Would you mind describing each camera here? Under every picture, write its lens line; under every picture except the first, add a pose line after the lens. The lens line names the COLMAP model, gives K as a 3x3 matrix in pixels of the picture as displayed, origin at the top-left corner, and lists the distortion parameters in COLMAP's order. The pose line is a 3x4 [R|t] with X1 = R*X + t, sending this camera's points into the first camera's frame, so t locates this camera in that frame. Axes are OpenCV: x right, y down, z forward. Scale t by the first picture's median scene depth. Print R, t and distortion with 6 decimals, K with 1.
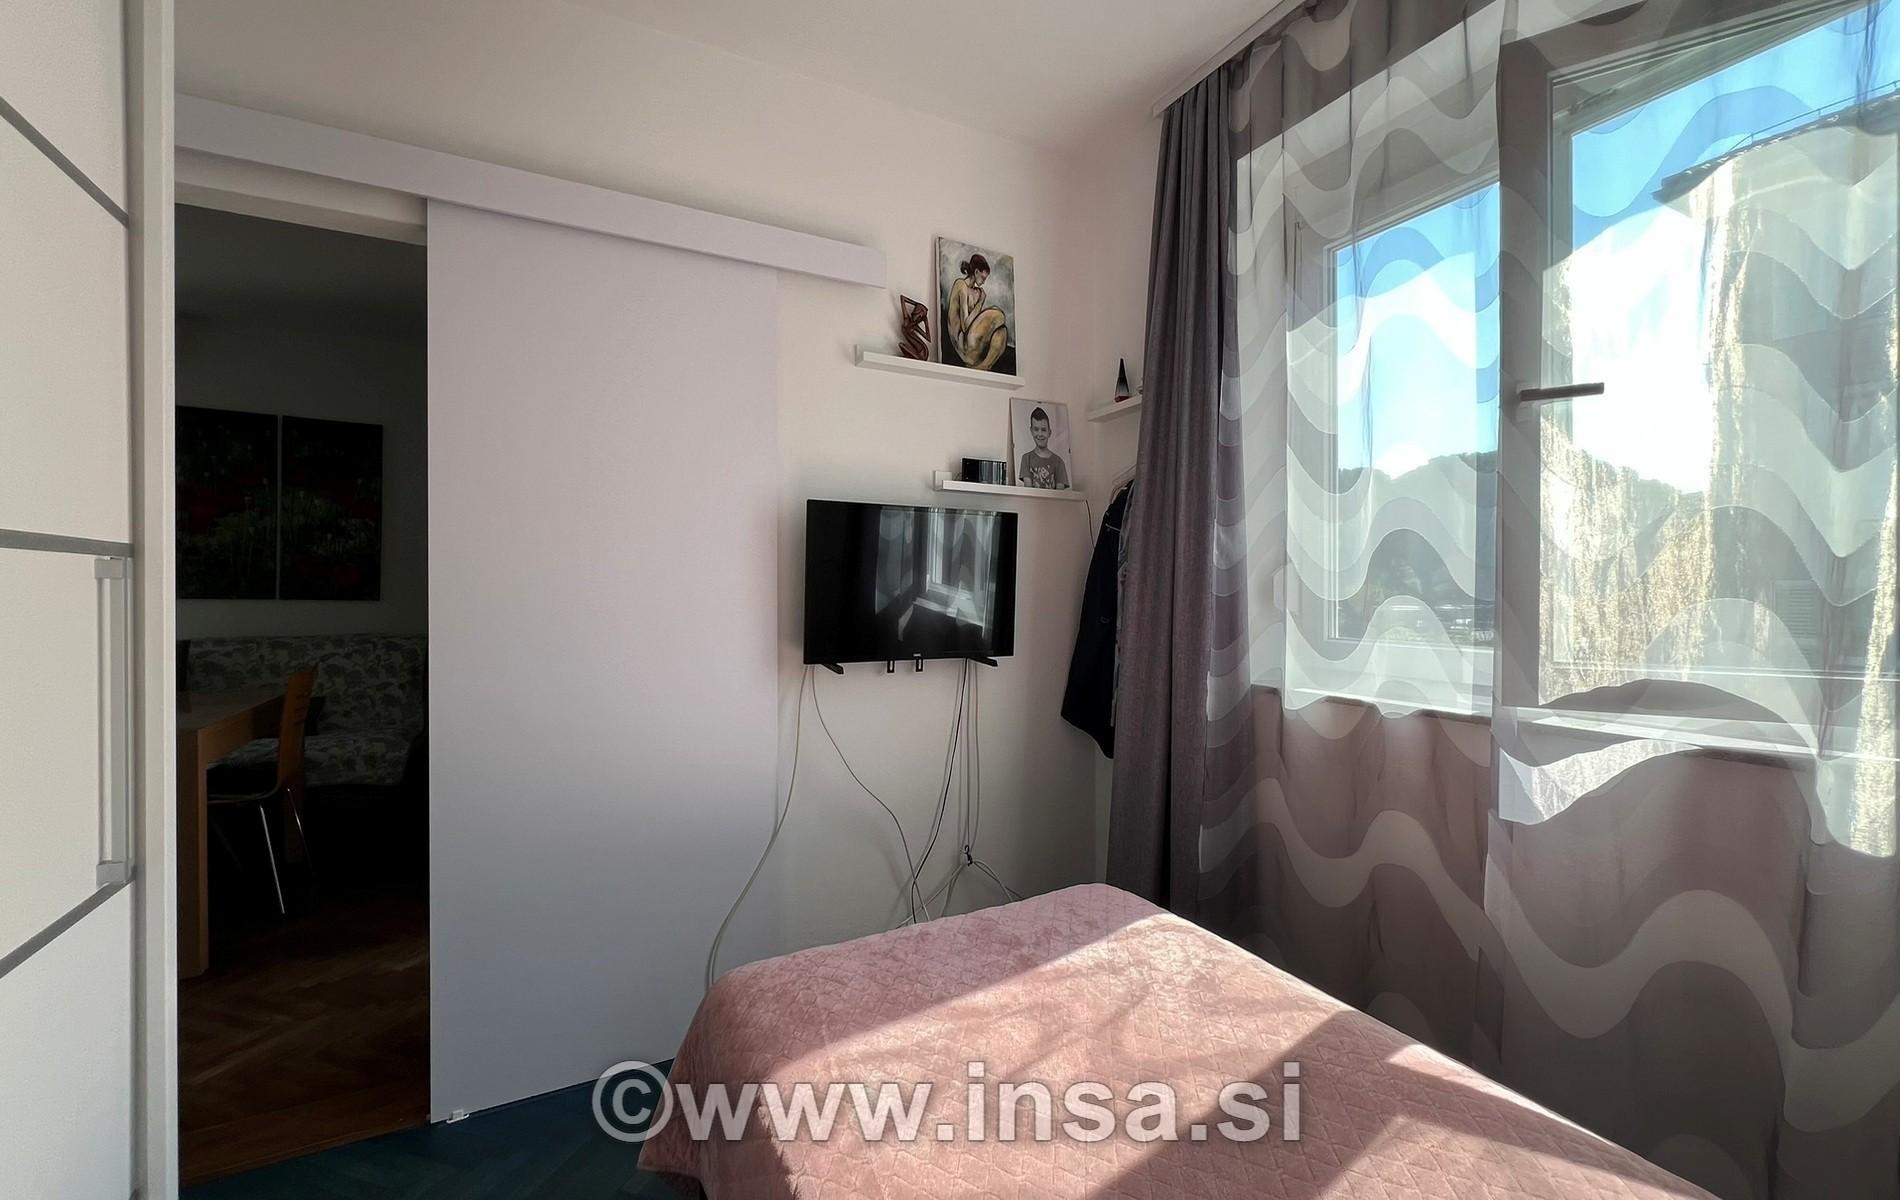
lens RADIAL K [[765.0, 0, 943.8], [0, 765.0, 591.1], [0, 0, 1]] dist [-0.006107, 0.000171]
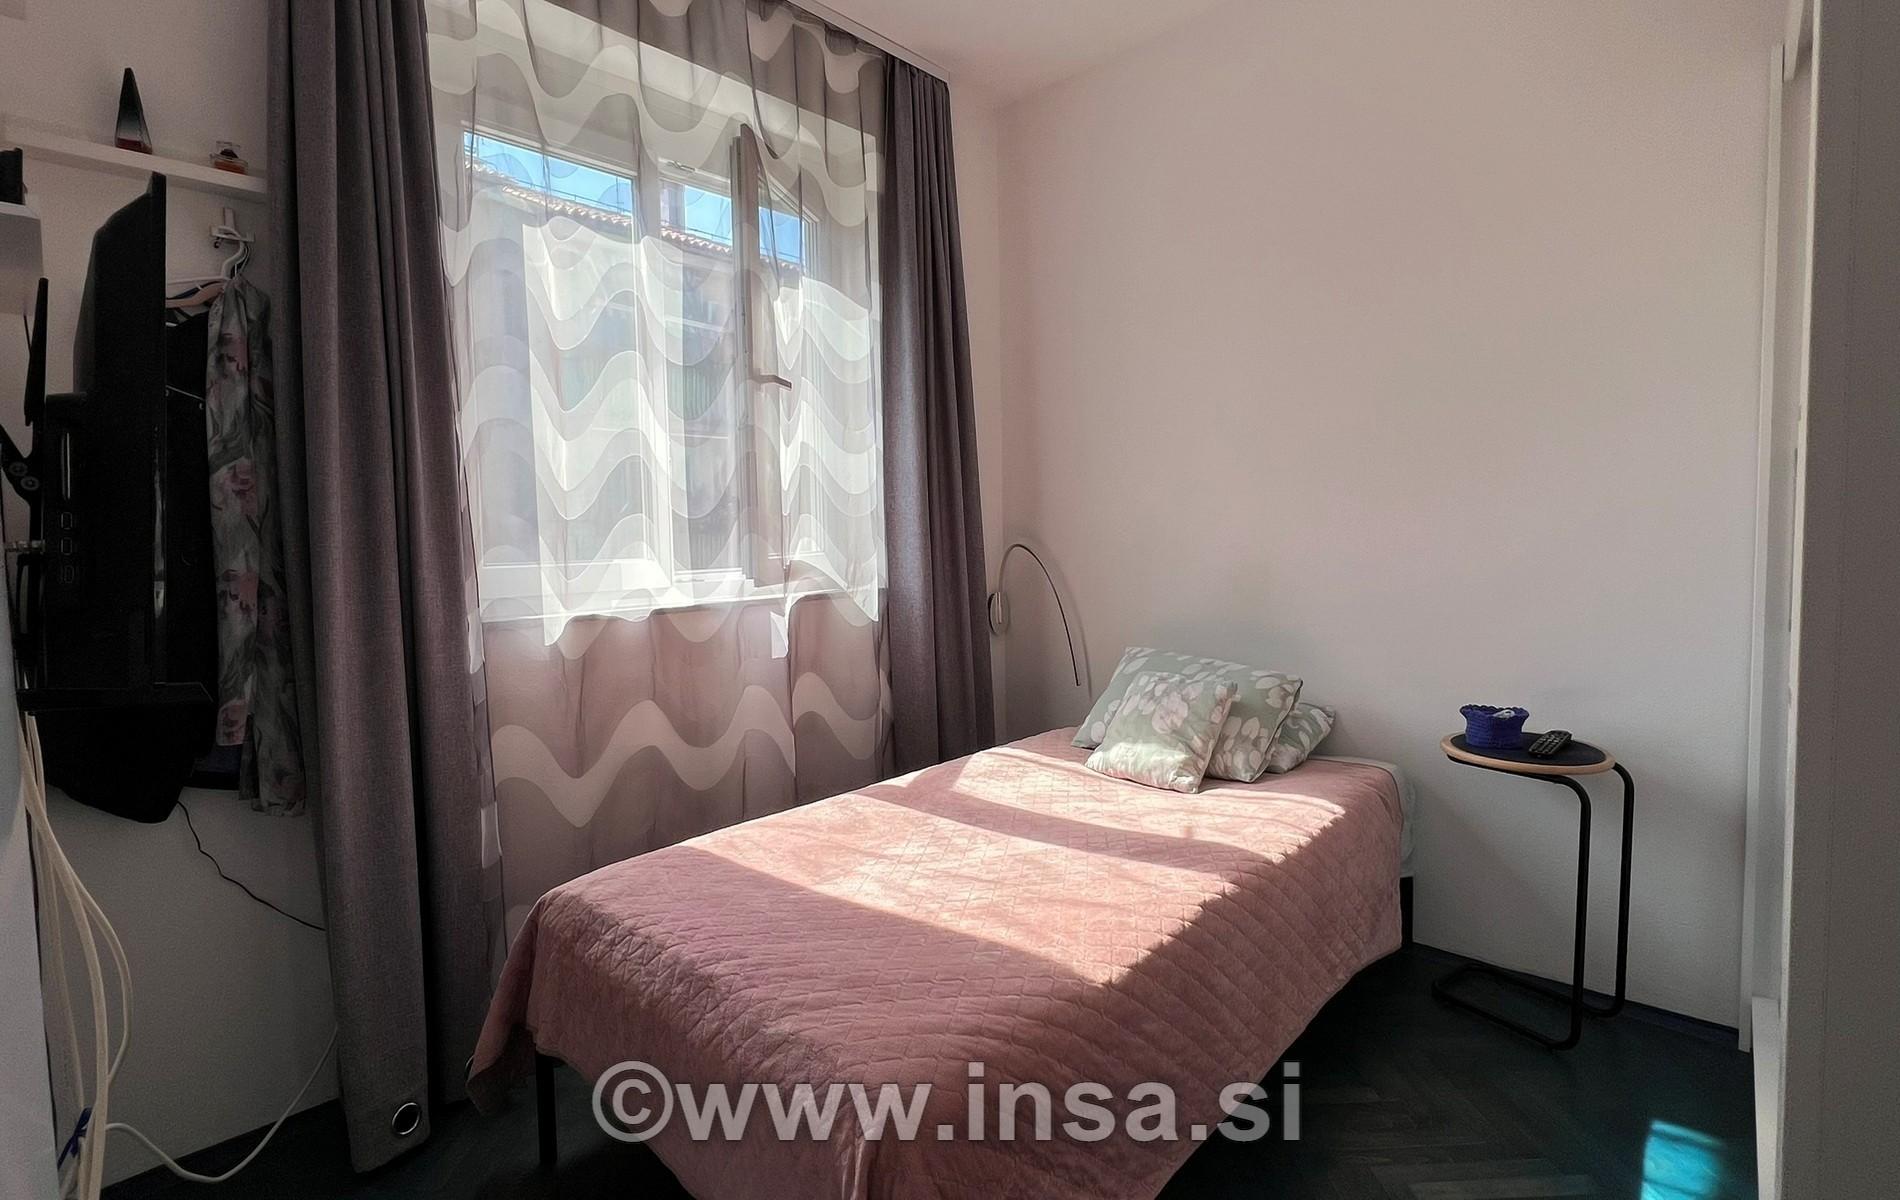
lens RADIAL K [[864.7, 0, 941.4], [0, 864.7, 598.7], [0, 0, 1]] dist [0.000218, -0.000058]
pose [[-0.305966, -0.054791, 0.950465, -0.740283], [0.030959, 0.997242, 0.067454, 0.056750], [-0.951539, 0.050064, -0.303425, 0.922894]]
